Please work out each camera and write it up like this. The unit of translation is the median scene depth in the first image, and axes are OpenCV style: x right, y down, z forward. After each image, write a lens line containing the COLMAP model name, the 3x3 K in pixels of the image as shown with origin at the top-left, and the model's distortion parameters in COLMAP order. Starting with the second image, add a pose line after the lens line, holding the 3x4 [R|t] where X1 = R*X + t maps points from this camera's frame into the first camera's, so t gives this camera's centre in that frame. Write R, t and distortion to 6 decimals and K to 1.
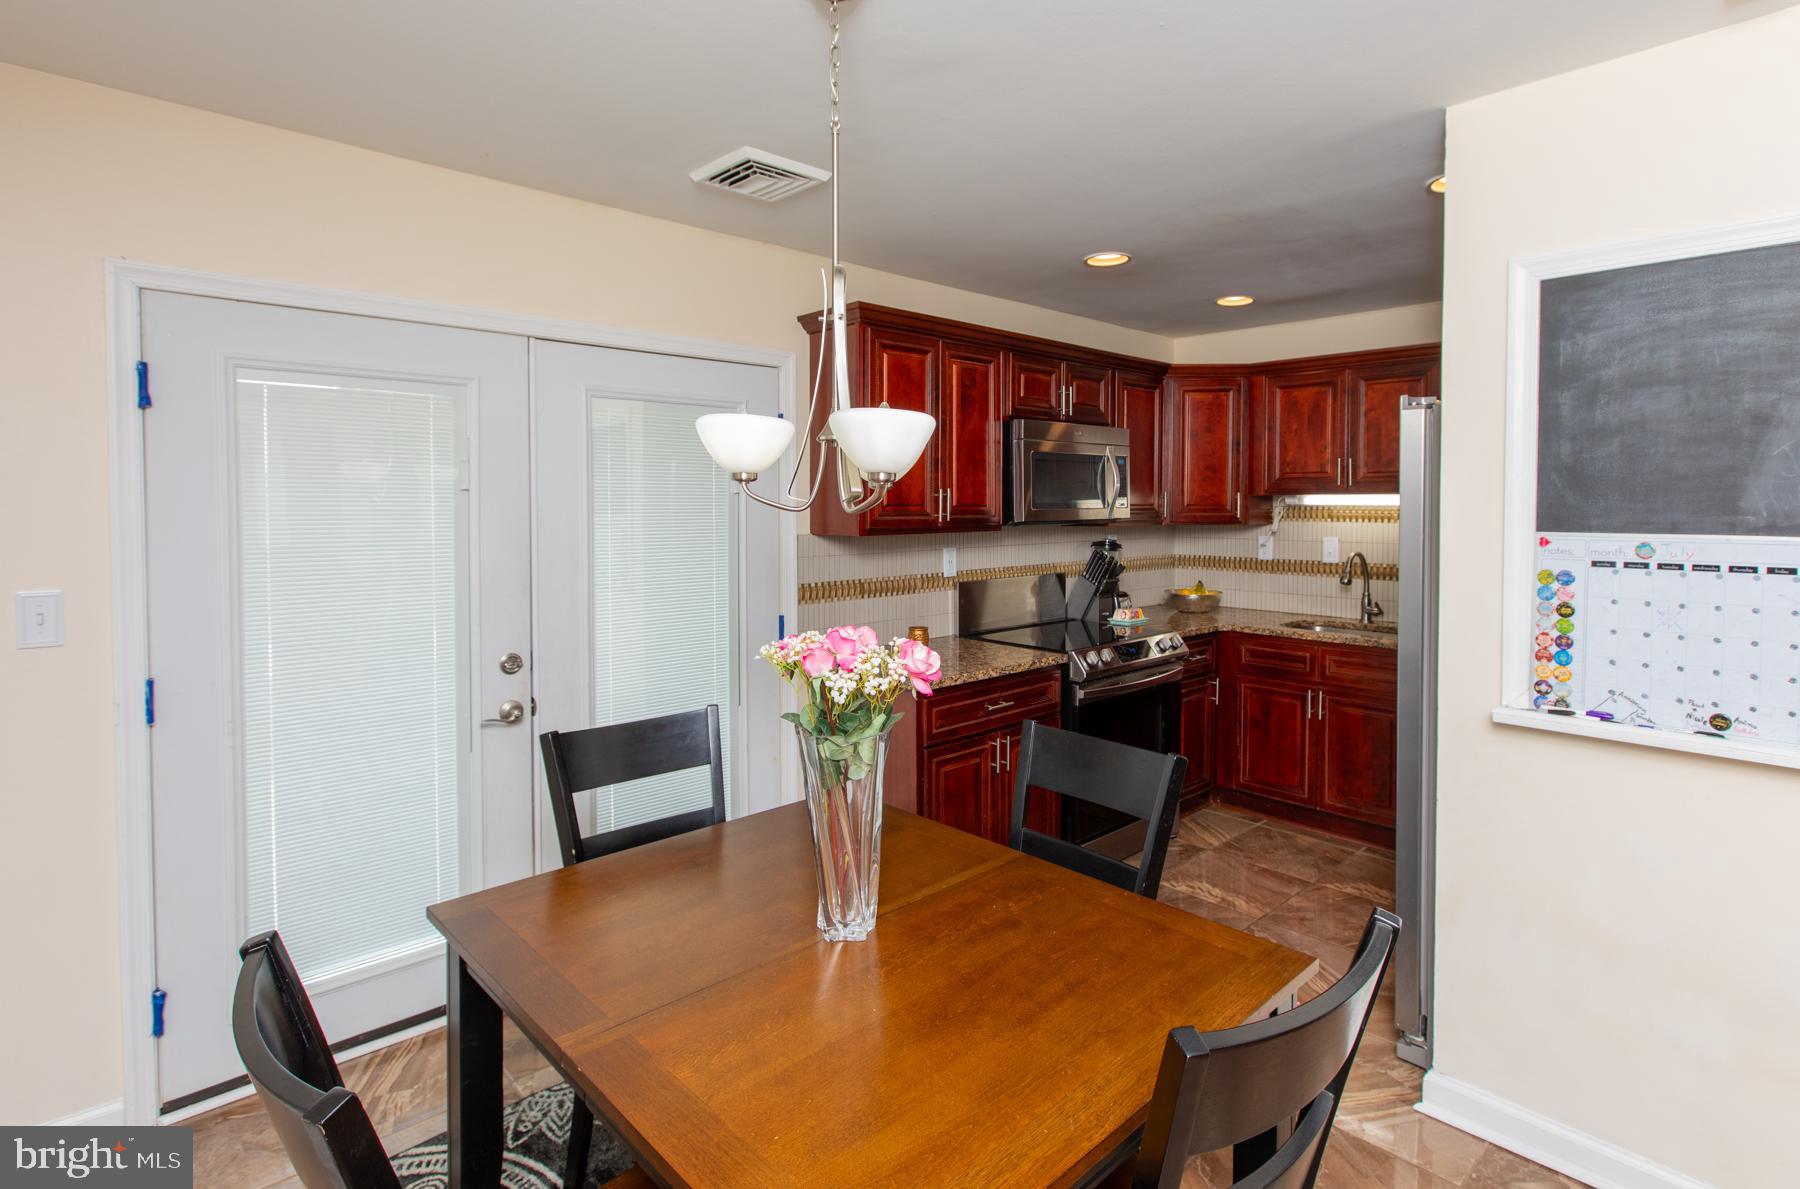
lens RADIAL K [[924.2, 0, 926.8], [0, 924.2, 565.2], [0, 0, 1]] dist [0.000485, 0.002358]
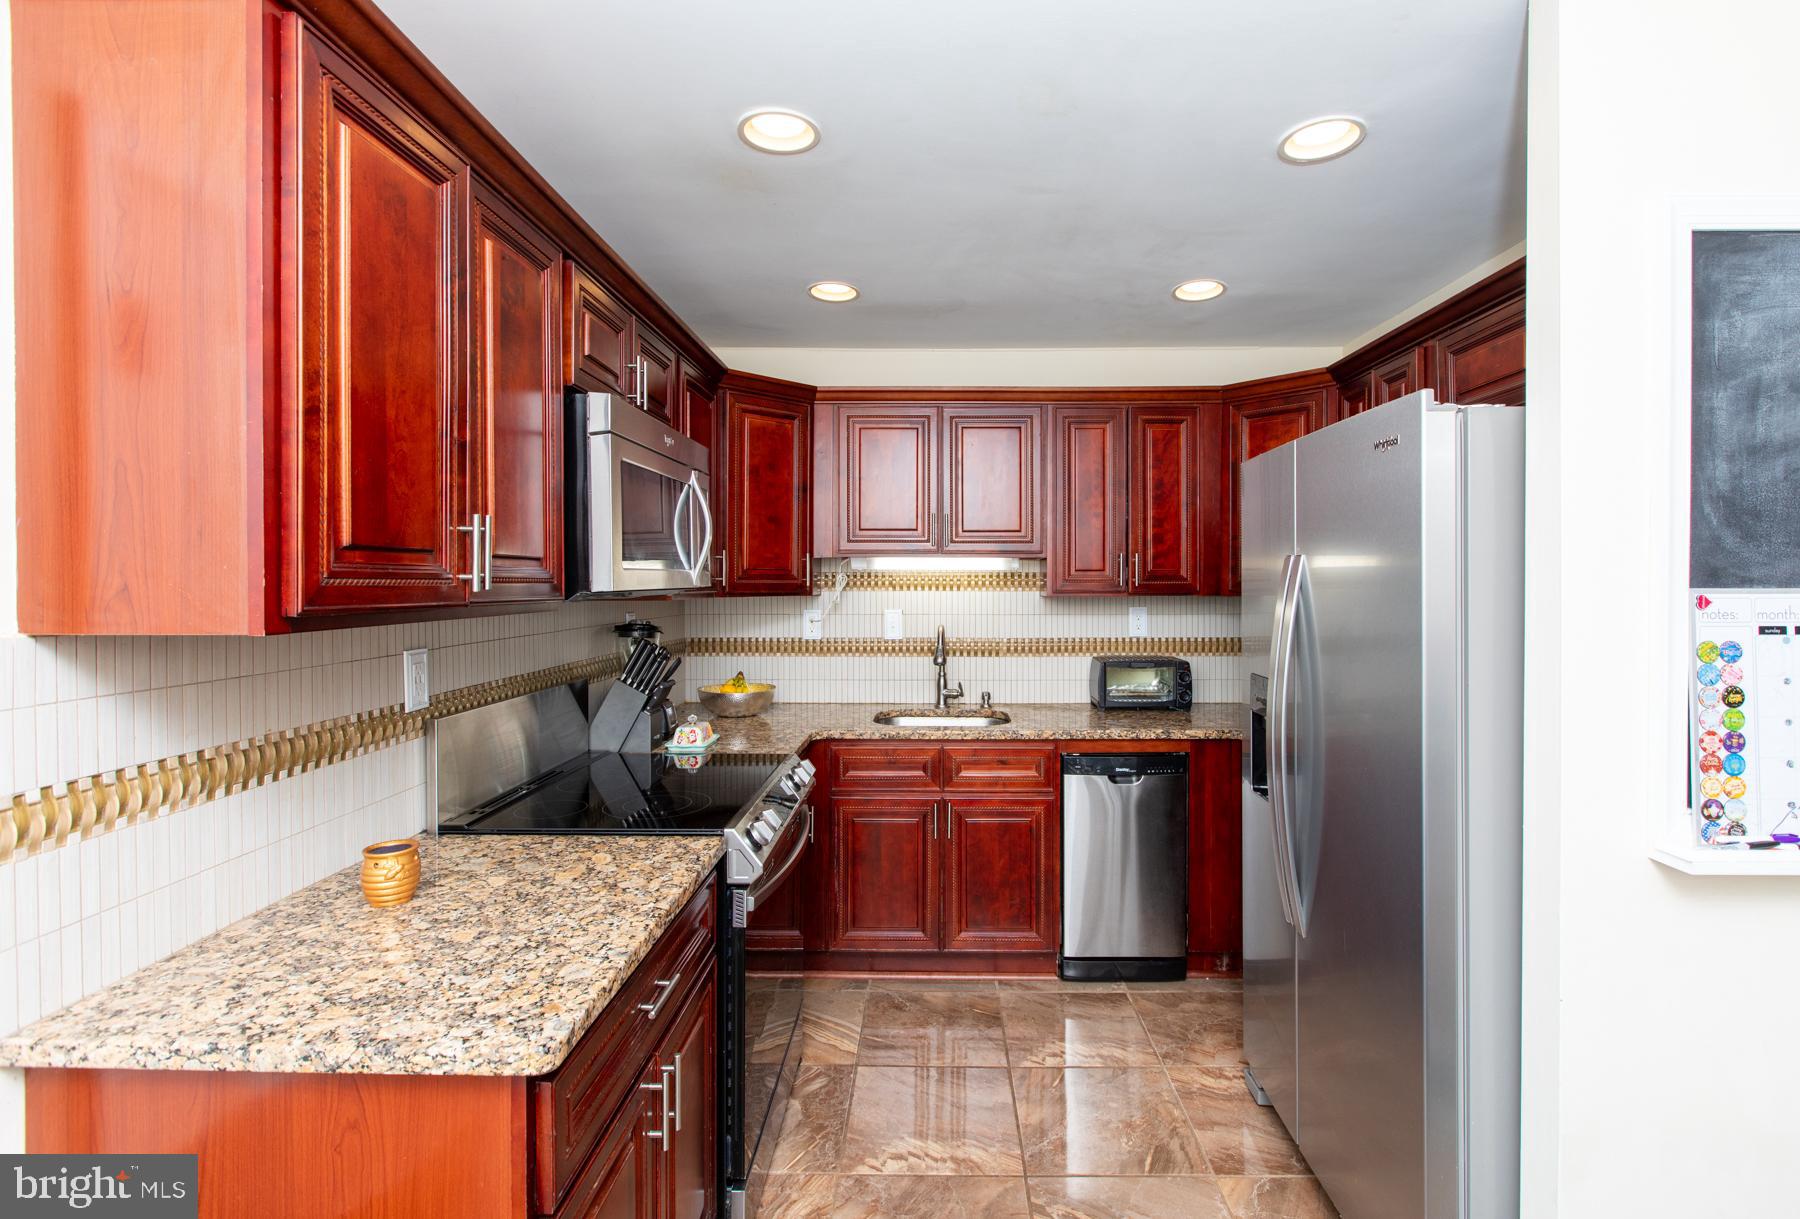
lens RADIAL K [[852.3, 0, 954.9], [0, 852.3, 596.6], [0, 0, 1]] dist [0.001595, -0.000025]
pose [[0.691880, -0.013491, 0.721886, -0.104994], [0.048582, 0.998429, -0.027903, -0.021040], [-0.720376, 0.054376, 0.691449, 0.520907]]
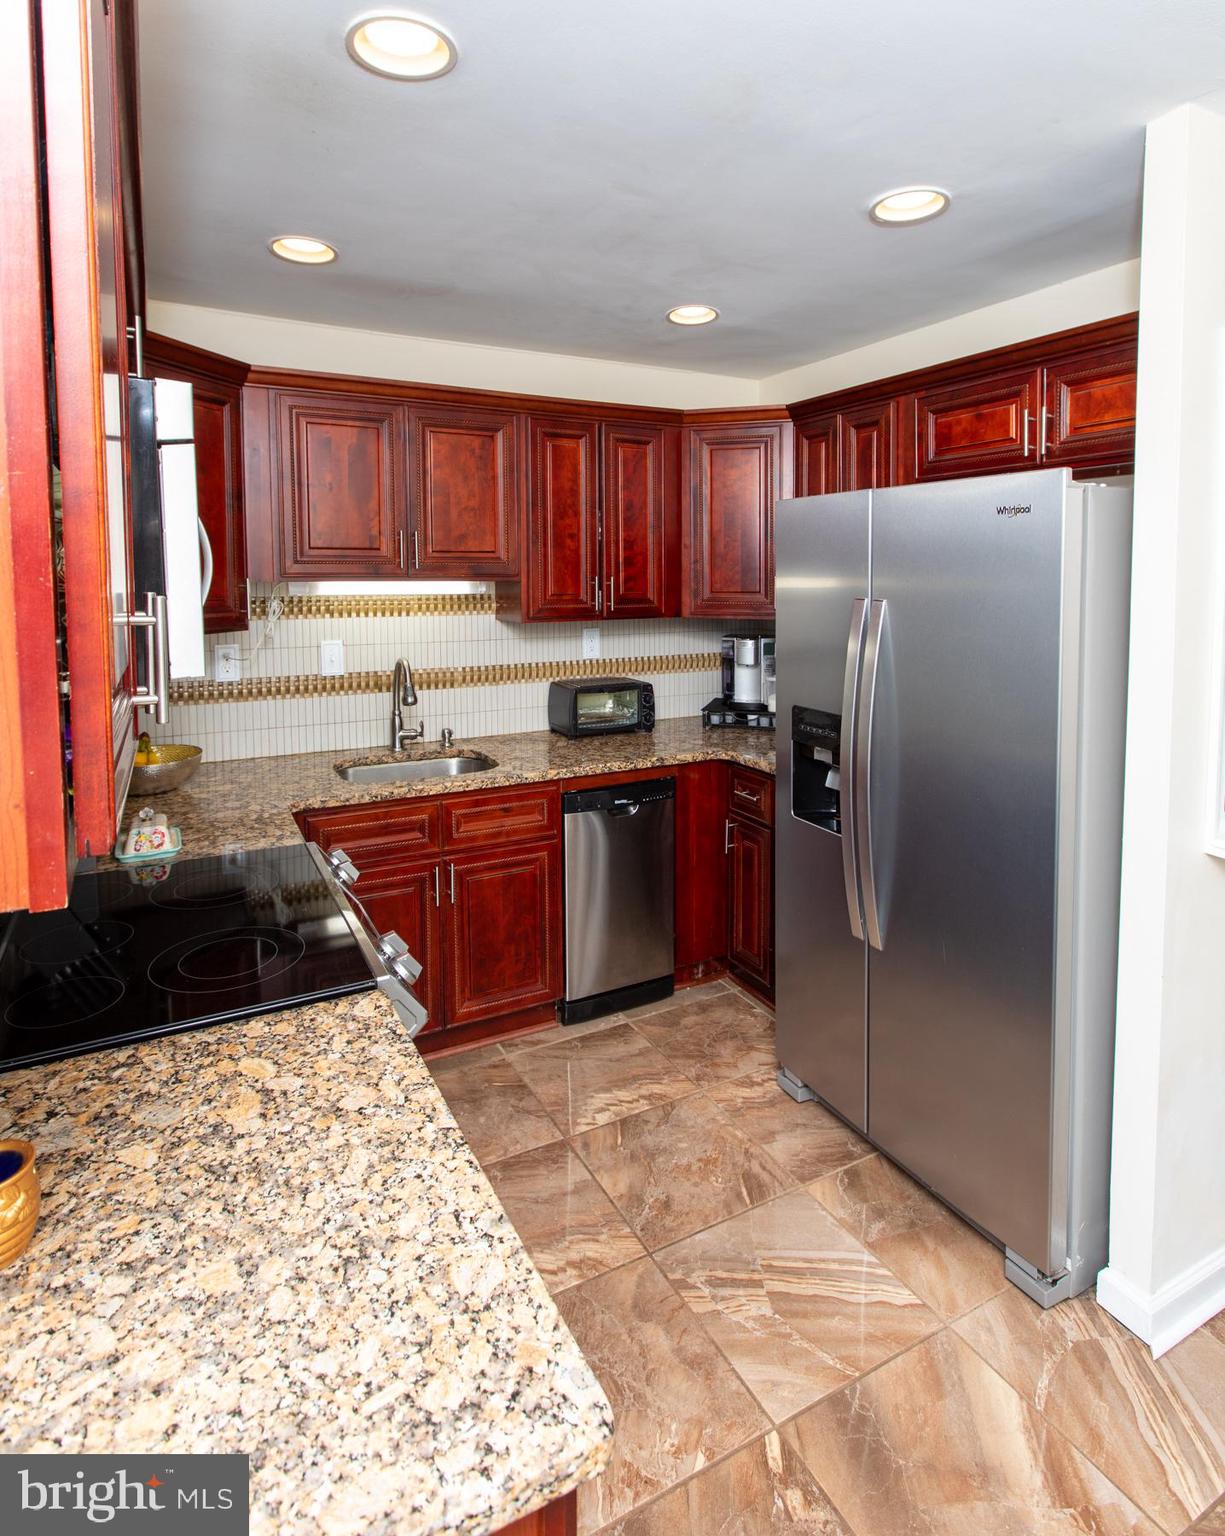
lens RADIAL K [[857.2, 0, 642.1], [0, 857.2, 633.2], [0, 0, 1]] dist [0.001382, -0.003127]
pose [[0.258646, -0.069883, 0.963441, -0.164134], [0.059852, 0.996623, 0.056222, -0.071152], [-0.964116, 0.043122, 0.261955, 0.740339]]
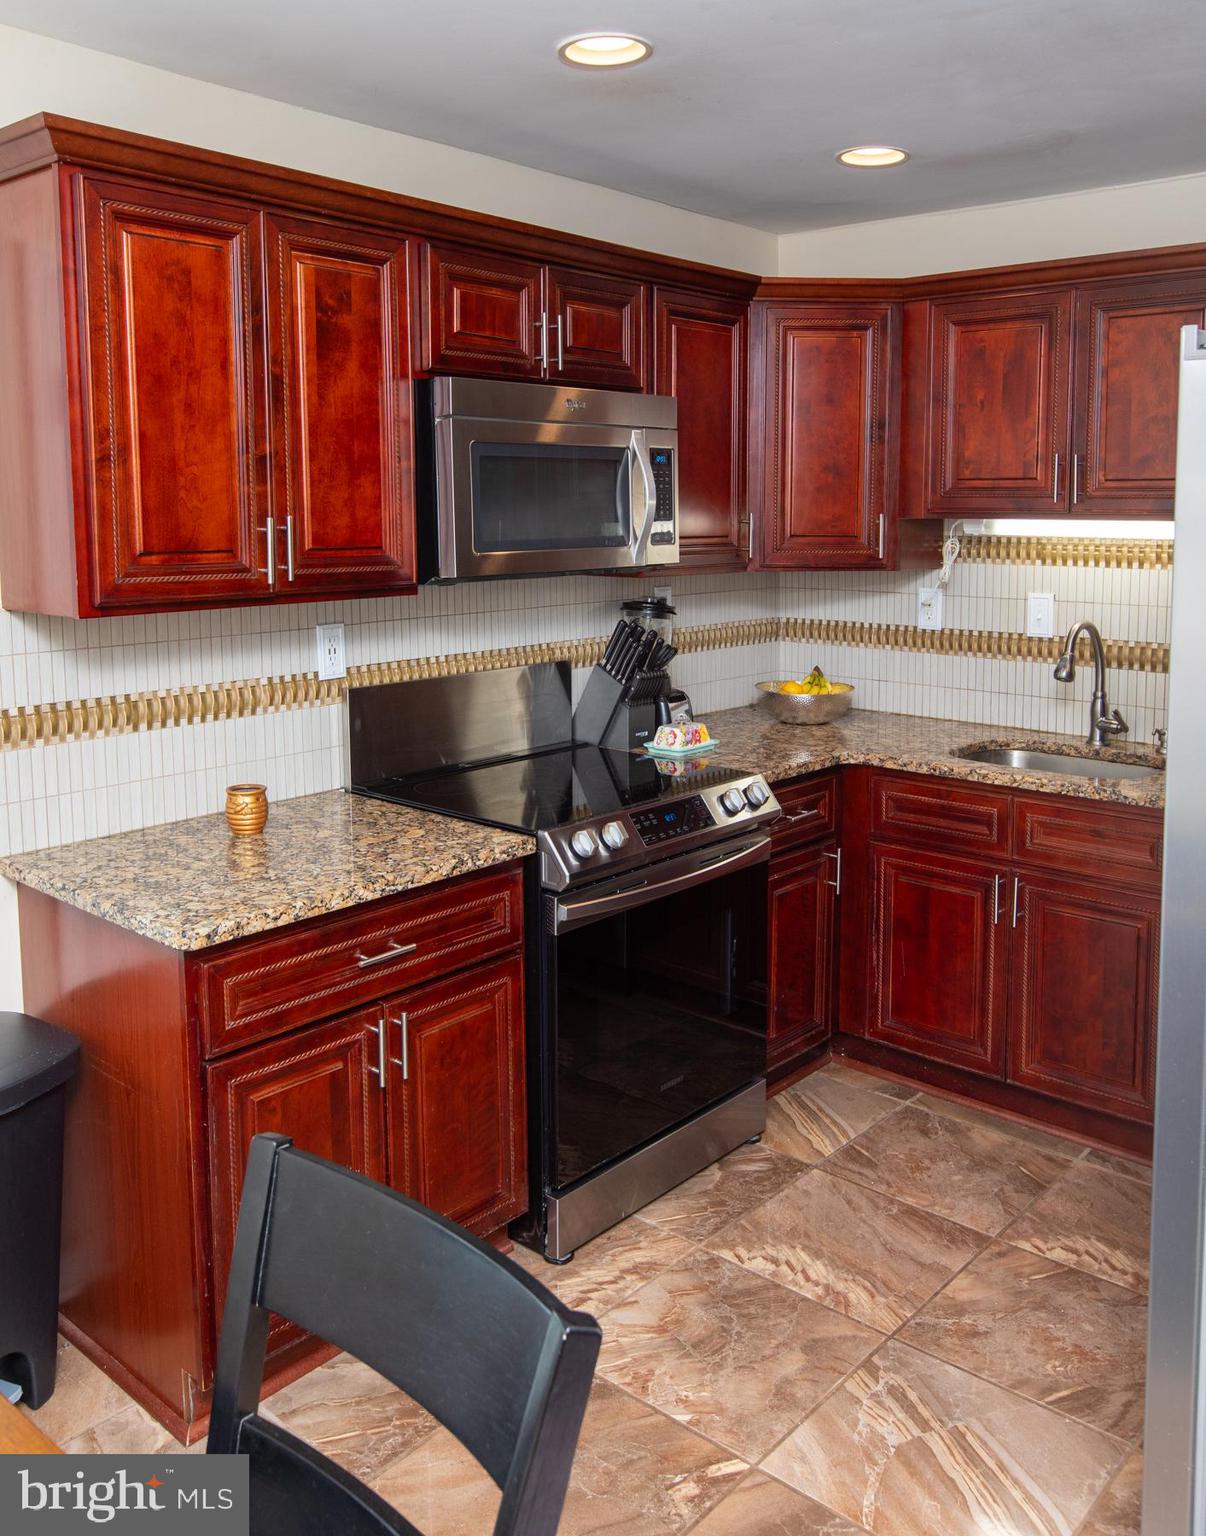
lens RADIAL K [[1352.1, 0, 583.2], [0, 1352.1, 673.6], [0, 0, 1]] dist [0.009956, -0.004197]
pose [[0.996979, -0.007598, 0.077297, 0.113634], [0.003050, 0.998266, 0.058784, -0.037067], [-0.077610, -0.058371, 0.995274, 0.236100]]
